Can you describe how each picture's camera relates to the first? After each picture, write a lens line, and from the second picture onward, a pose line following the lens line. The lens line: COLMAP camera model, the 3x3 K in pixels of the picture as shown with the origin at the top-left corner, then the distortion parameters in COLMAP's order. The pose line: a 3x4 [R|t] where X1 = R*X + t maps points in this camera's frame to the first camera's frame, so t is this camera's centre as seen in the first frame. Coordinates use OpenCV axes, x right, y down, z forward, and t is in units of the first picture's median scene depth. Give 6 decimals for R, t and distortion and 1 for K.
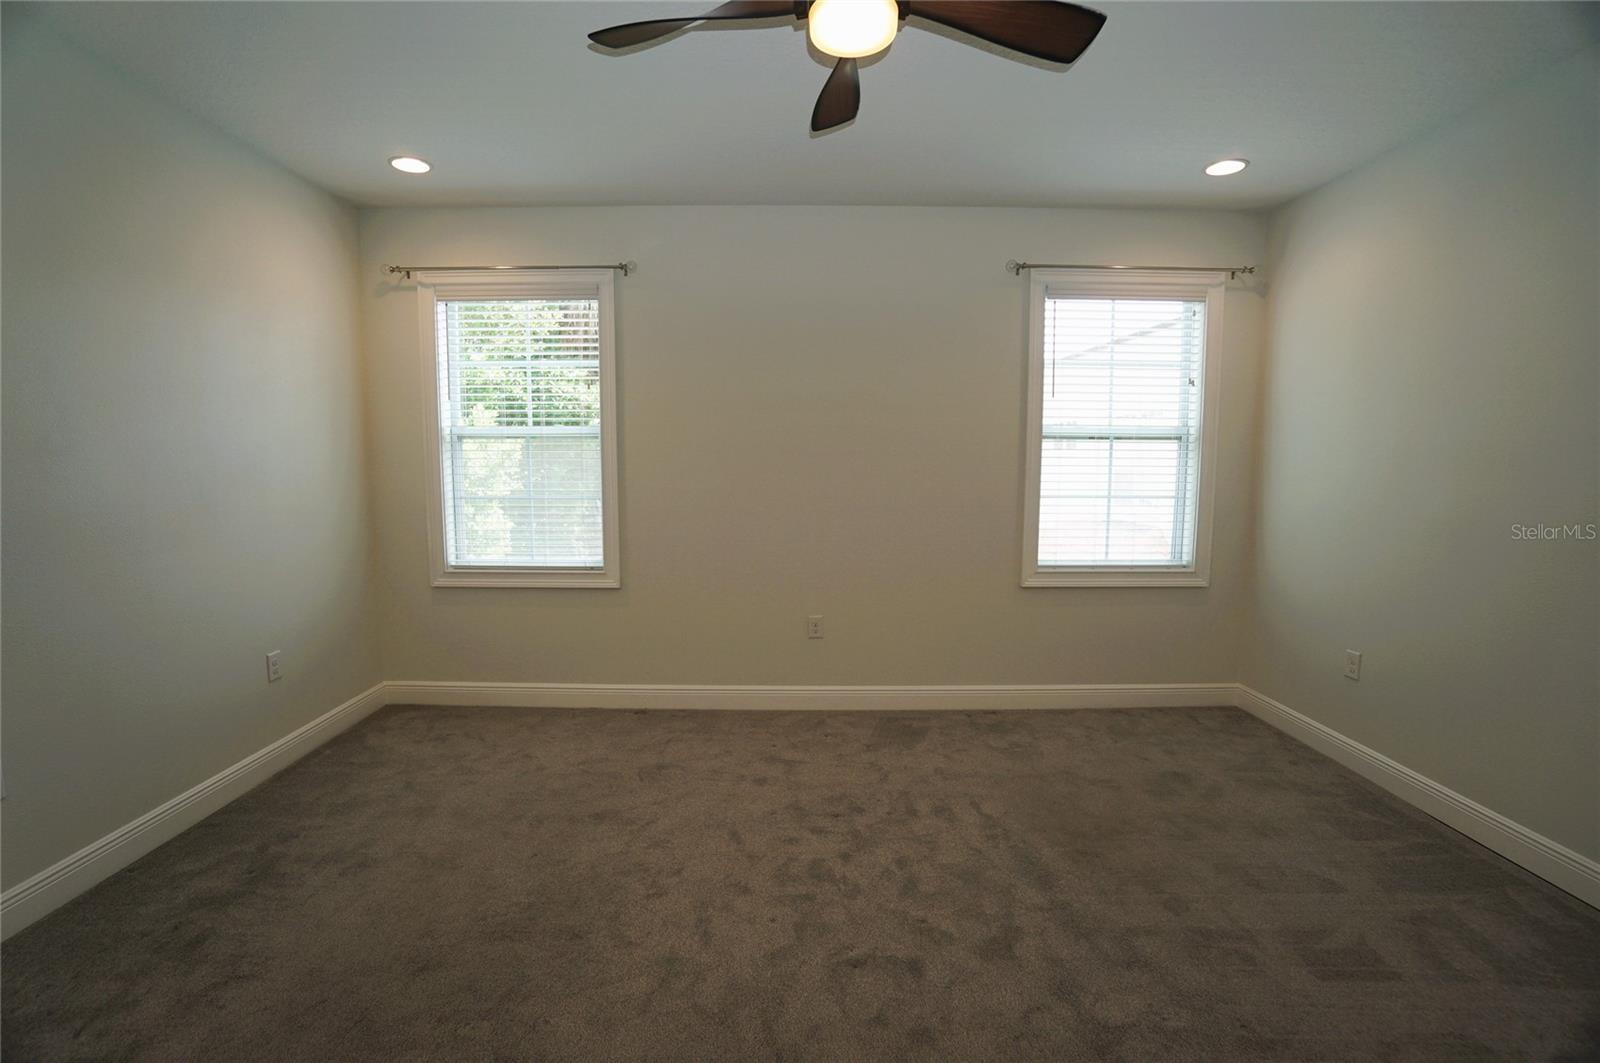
lens RADIAL K [[700.6, 0, 797.3], [0, 700.6, 534.1], [0, 0, 1]] dist [-0.046731, 0.005635]
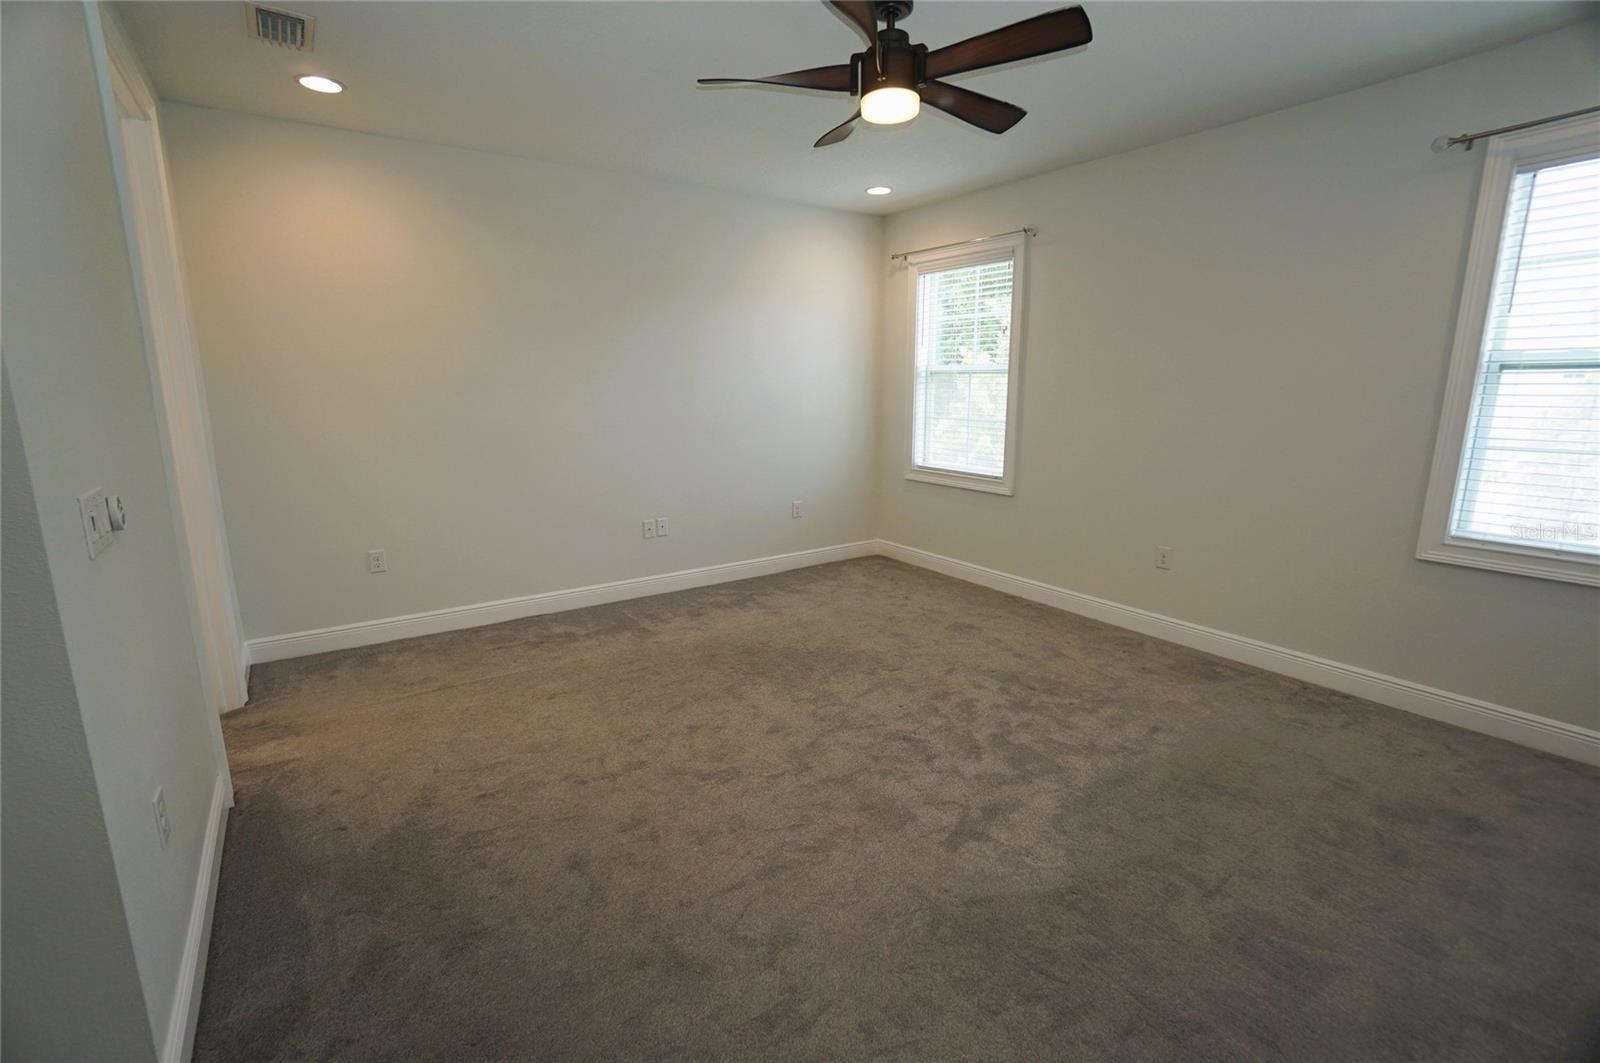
lens RADIAL K [[700.6, 0, 797.1], [0, 700.6, 534.9], [0, 0, 1]] dist [-0.046731, 0.005635]
pose [[0.570038, 0.168420, -0.804171, 0.564757], [-0.084289, 0.985588, 0.146667, -0.004051], [0.817284, -0.015823, 0.576018, -0.025633]]
